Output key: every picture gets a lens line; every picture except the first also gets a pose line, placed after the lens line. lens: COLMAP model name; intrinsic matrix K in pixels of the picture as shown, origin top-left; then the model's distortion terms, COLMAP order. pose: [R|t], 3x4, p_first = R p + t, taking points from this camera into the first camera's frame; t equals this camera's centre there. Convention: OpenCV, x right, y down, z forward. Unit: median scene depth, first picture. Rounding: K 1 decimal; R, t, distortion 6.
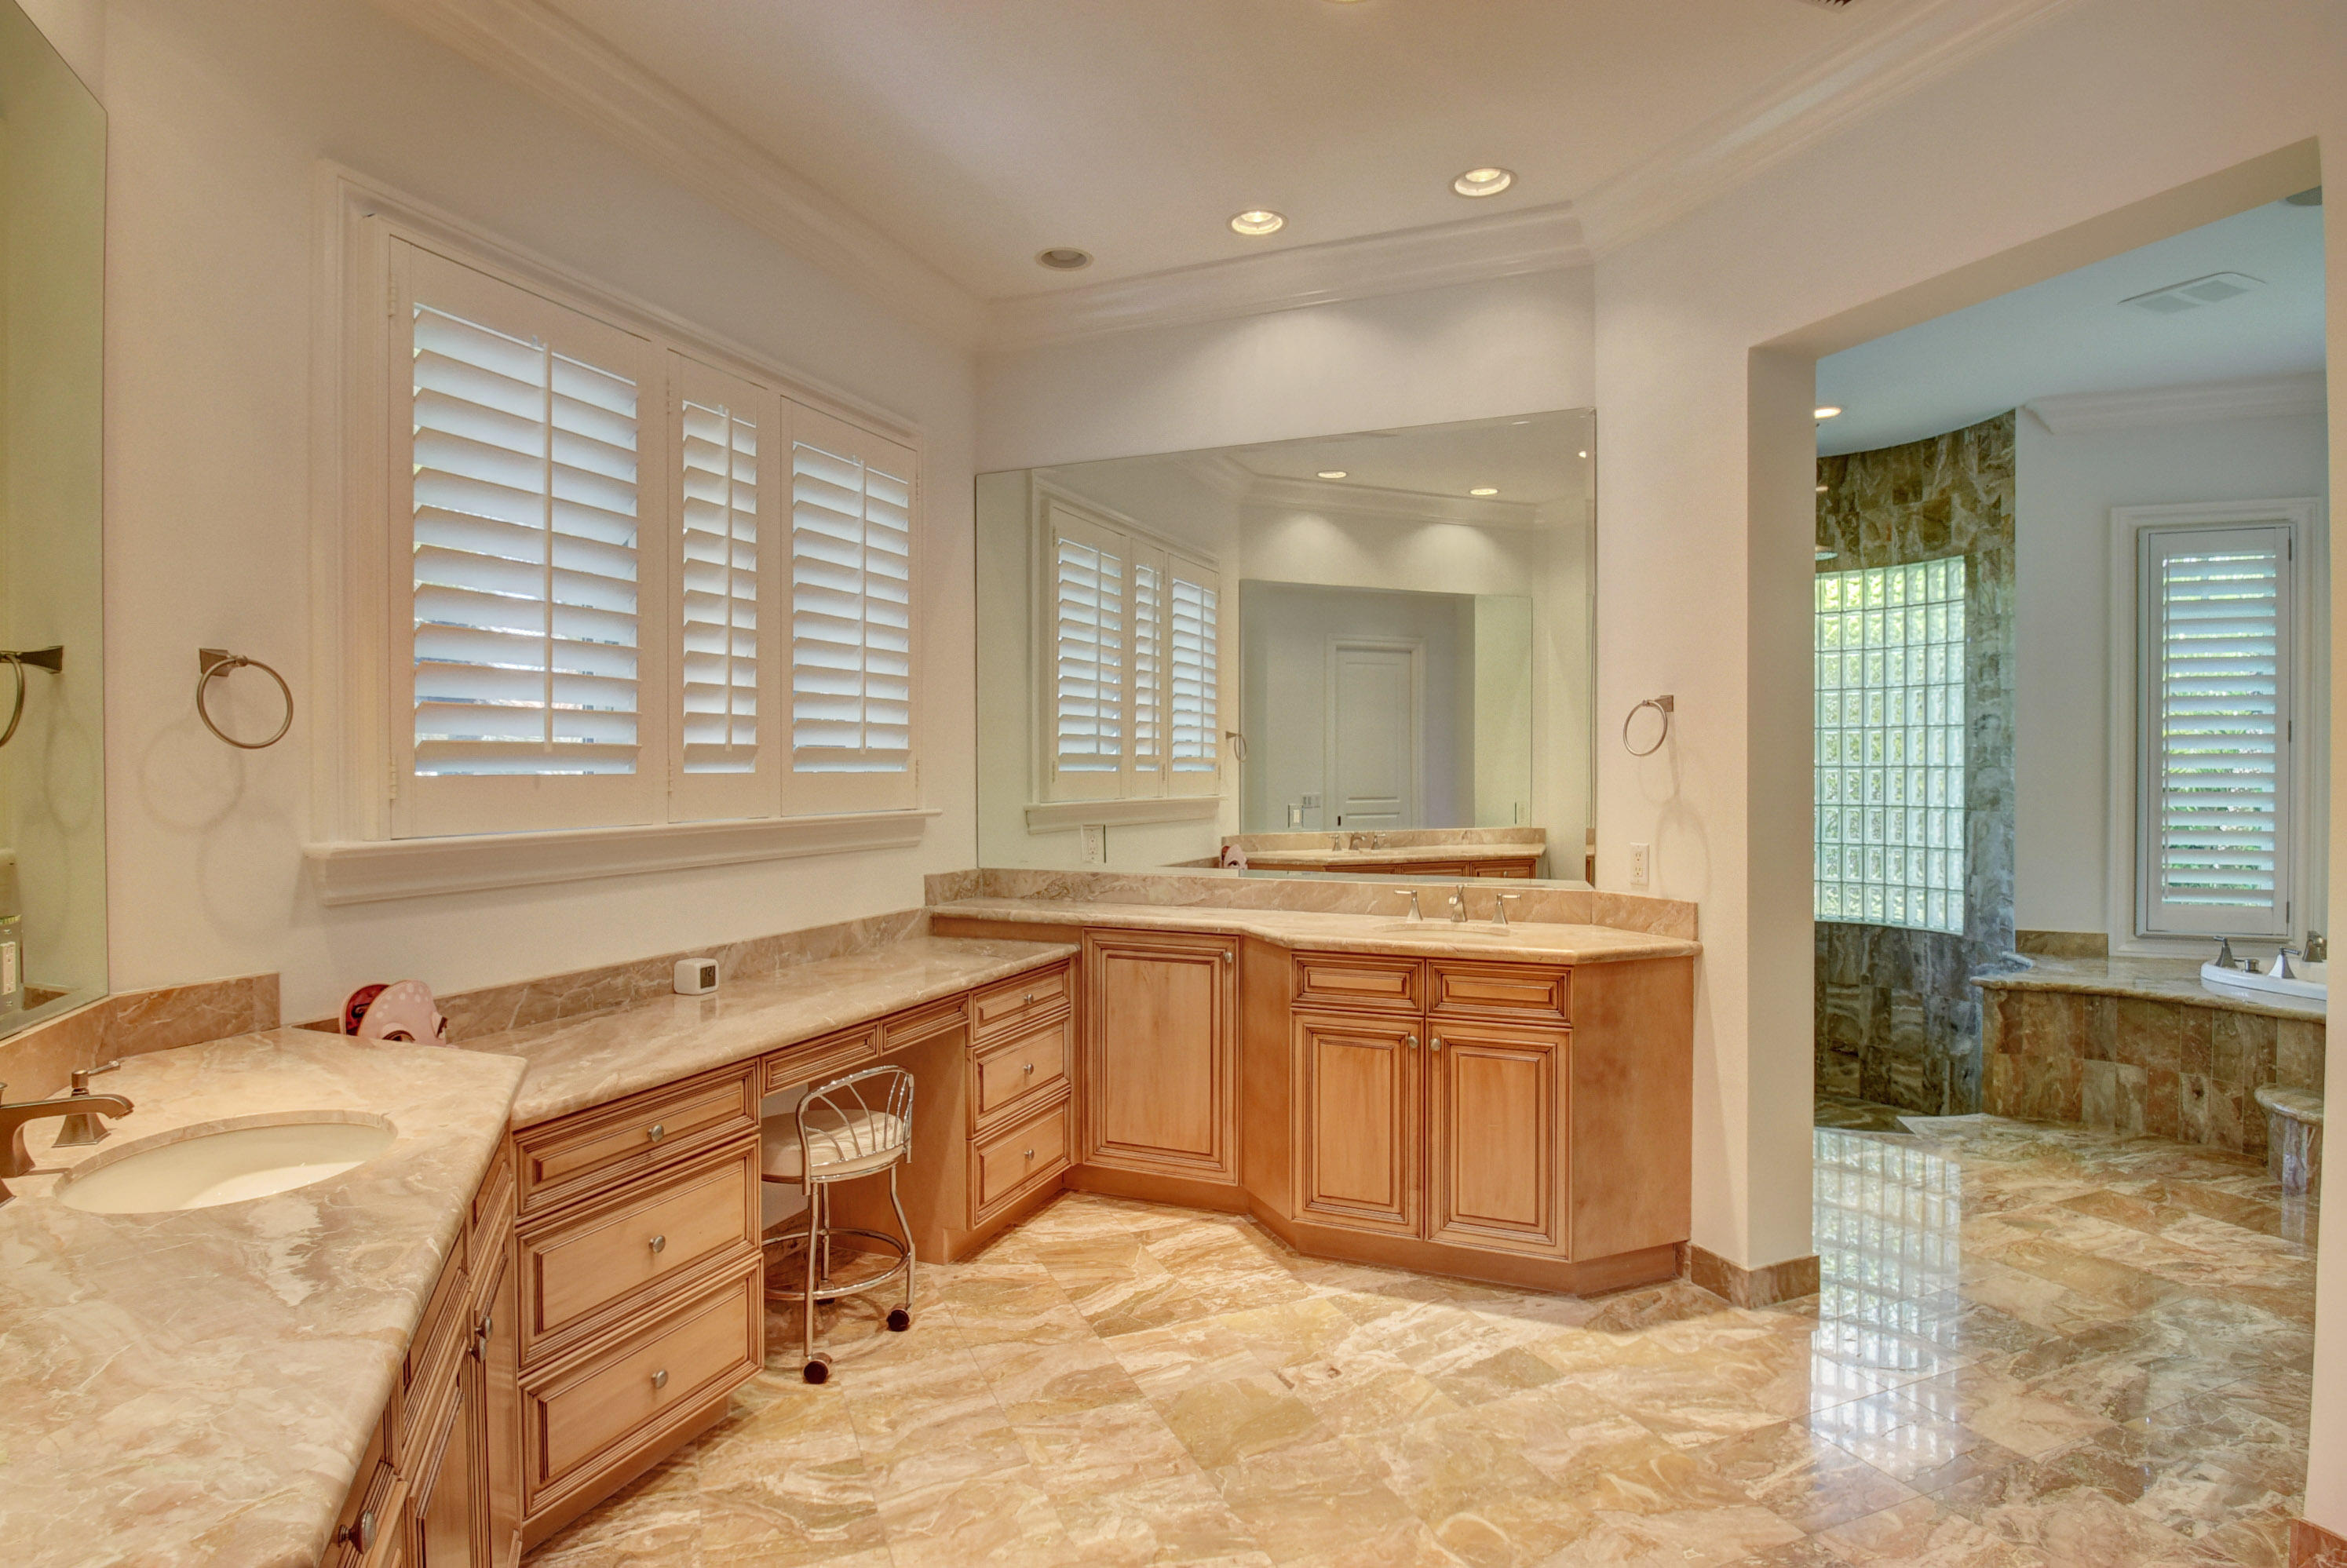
lens RADIAL K [[1237.4, 0, 1172.6], [0, 1237.4, 779.9], [0, 0, 1]] dist [-0.011622, 0.000211]
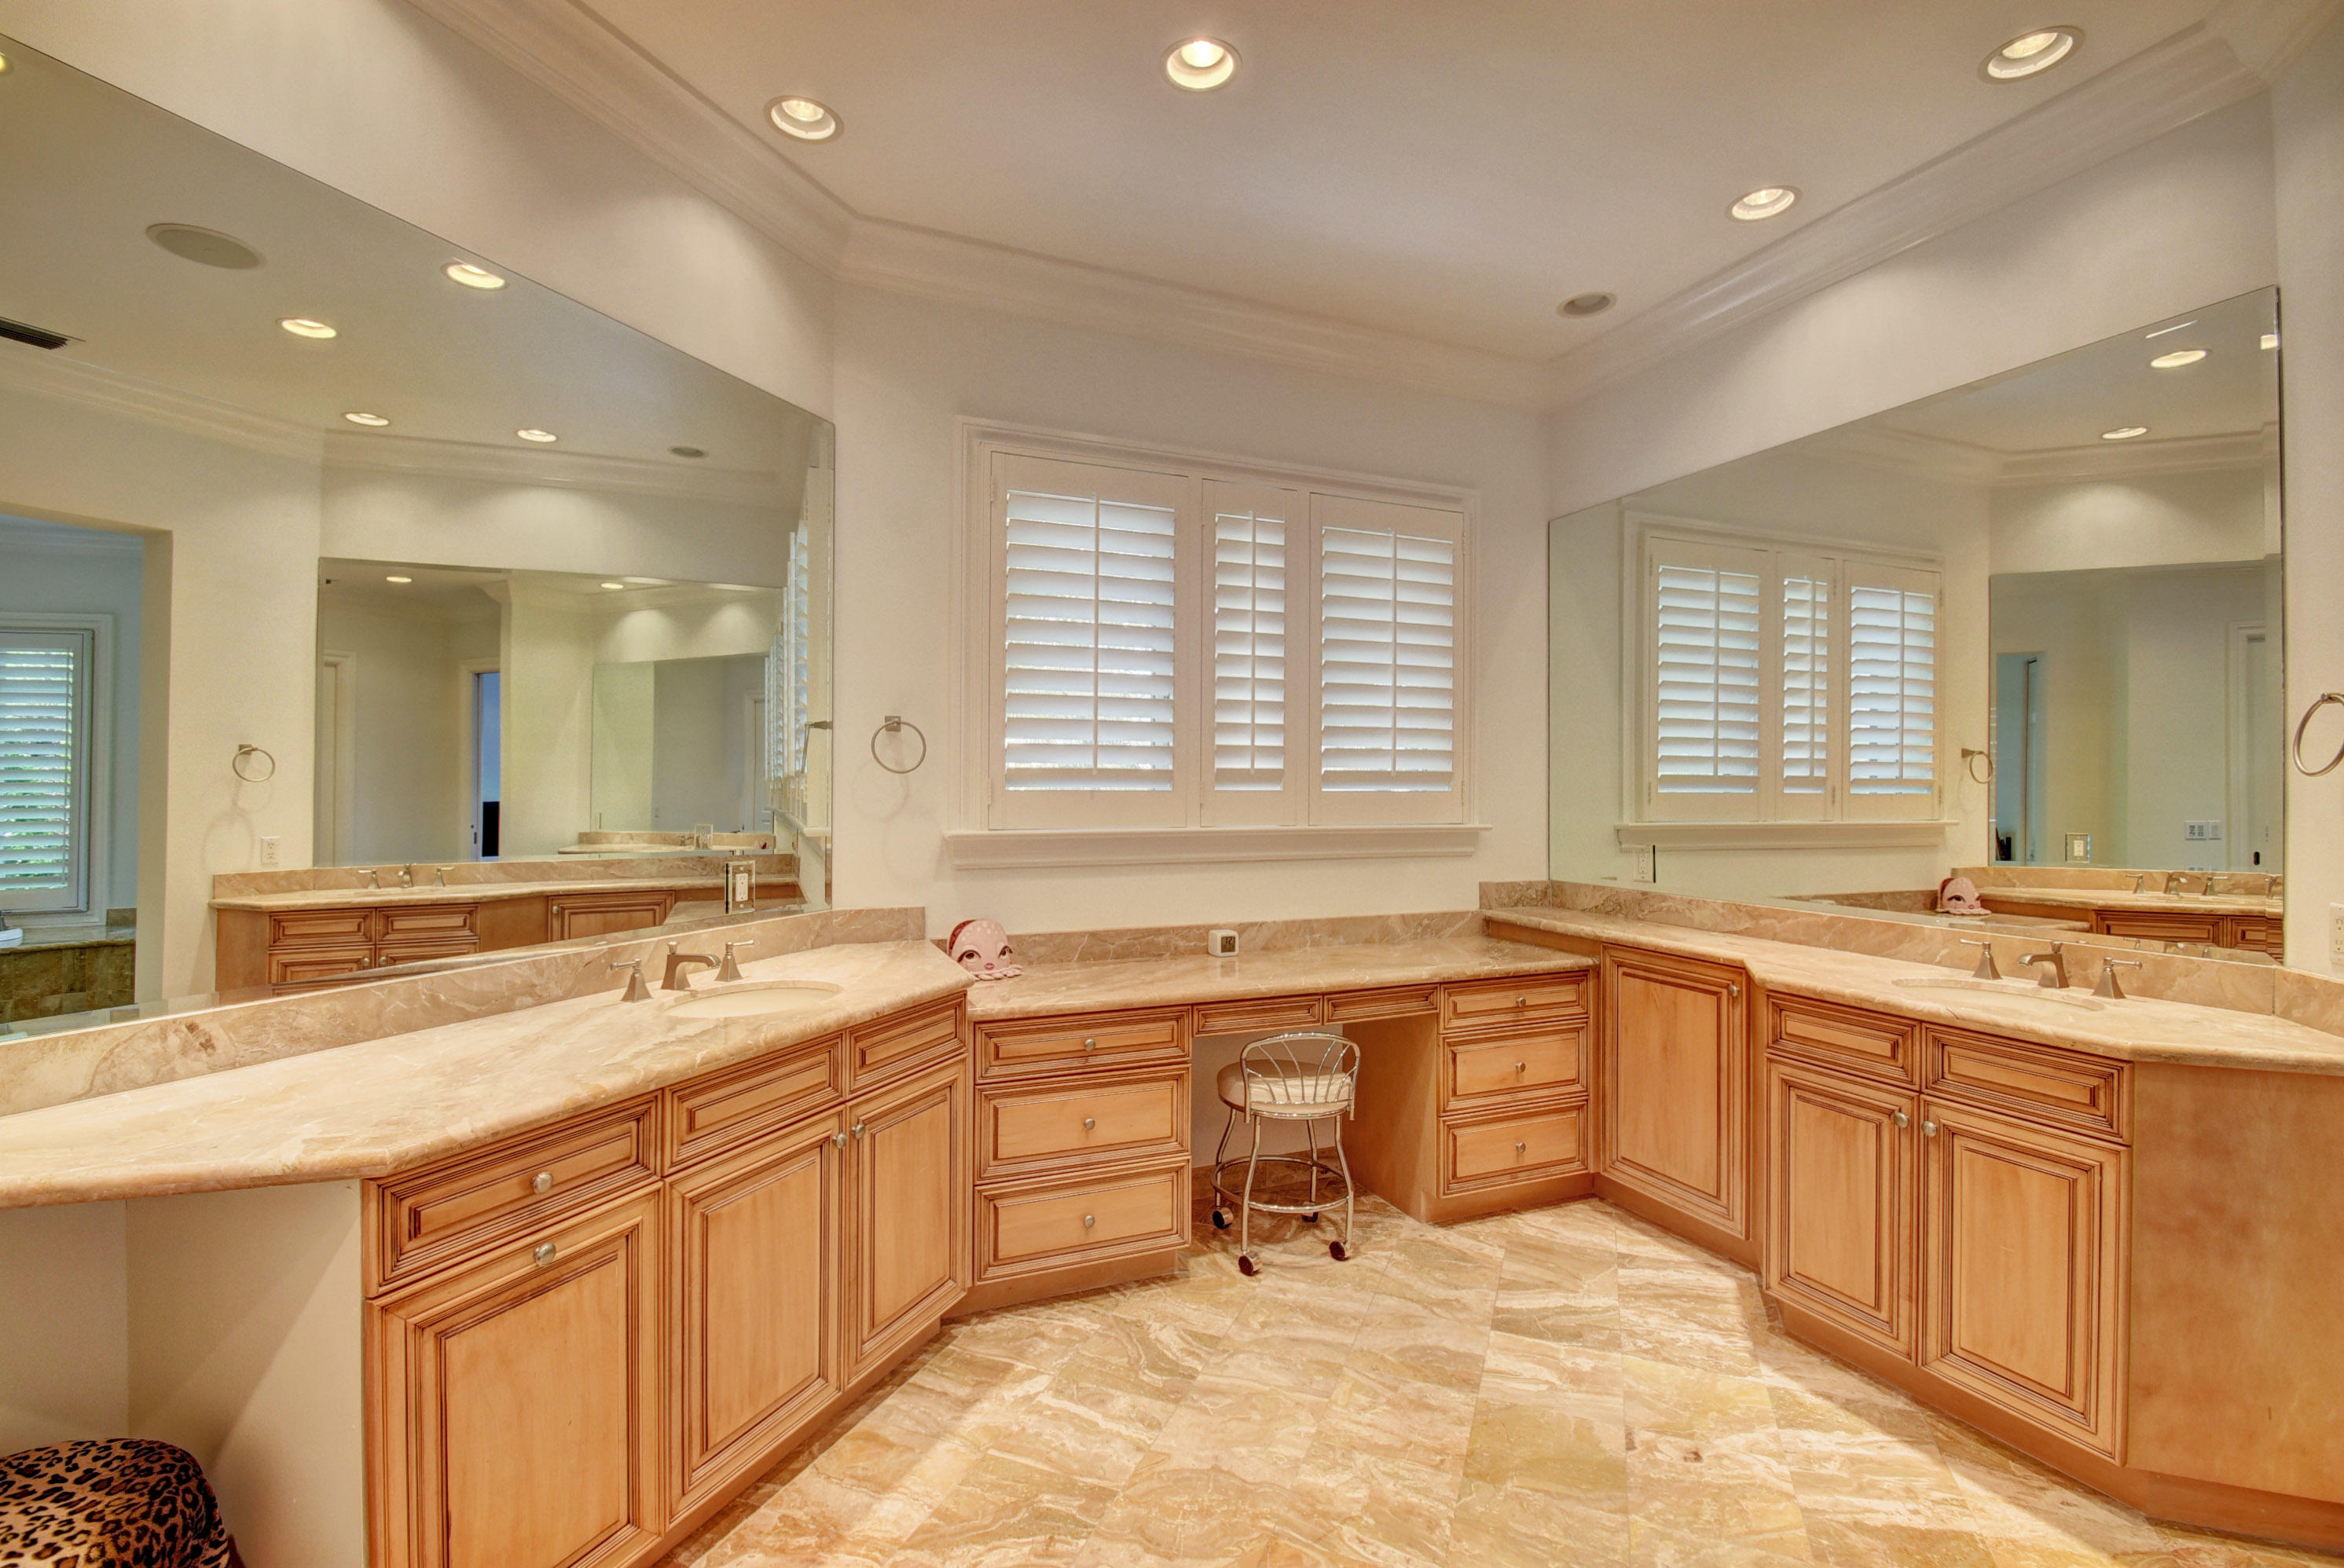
lens RADIAL K [[1030.3, 0, 1157.0], [0, 1030.3, 778.2], [0, 0, 1]] dist [0.005669, -0.011742]
pose [[0.705317, -0.001688, -0.708890, 0.332911], [-0.012357, 0.999816, -0.014675, -0.001185], [0.708784, 0.019110, 0.705167, 0.154050]]
